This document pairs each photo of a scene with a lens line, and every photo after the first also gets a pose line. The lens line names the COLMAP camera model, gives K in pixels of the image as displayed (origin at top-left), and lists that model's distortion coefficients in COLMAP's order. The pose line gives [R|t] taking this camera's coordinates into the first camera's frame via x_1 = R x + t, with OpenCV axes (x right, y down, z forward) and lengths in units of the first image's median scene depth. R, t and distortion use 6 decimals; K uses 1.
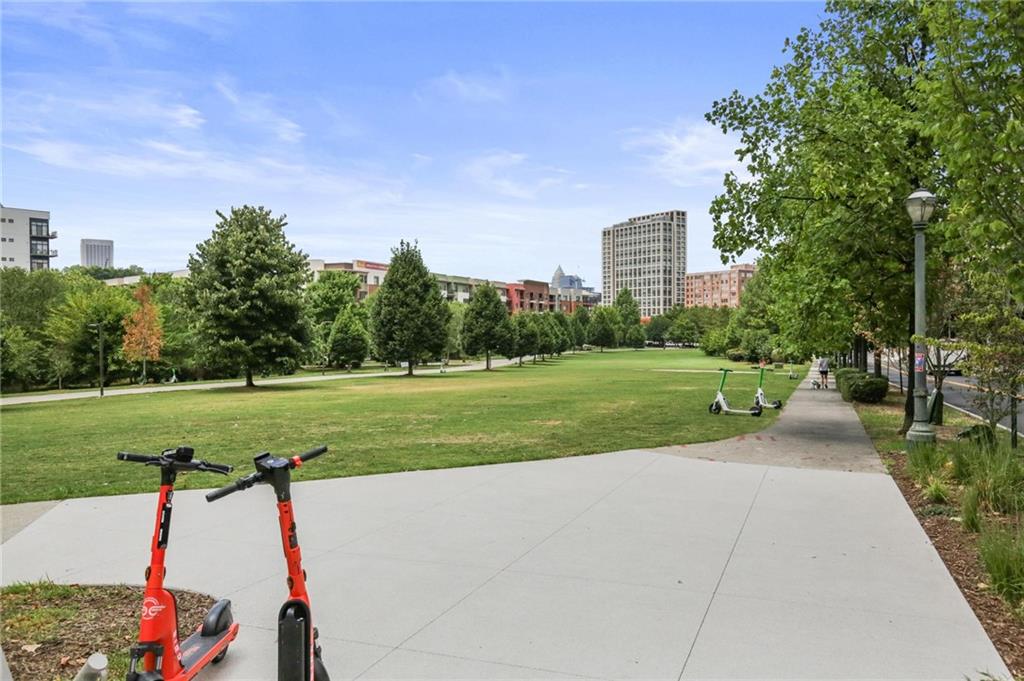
lens RADIAL K [[784.8, 0, 512.5], [0, 784.8, 335.7], [0, 0, 1]] dist [0.033415, 0.004811]
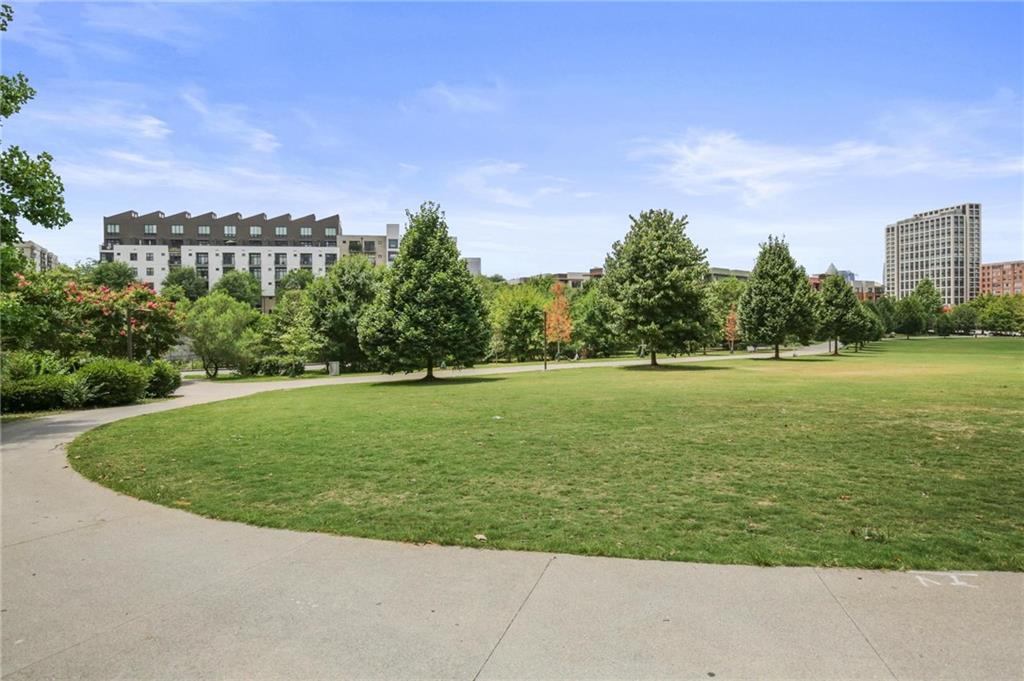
lens RADIAL K [[619.6, 0, 511.4], [0, 619.6, 341.1], [0, 0, 1]] dist [-0.000195, 0.000558]
pose [[0.914070, 0.010261, -0.405426, -0.120598], [0.000411, 0.999656, 0.026226, 0.003641], [0.405556, -0.024139, 0.913752, 0.060407]]
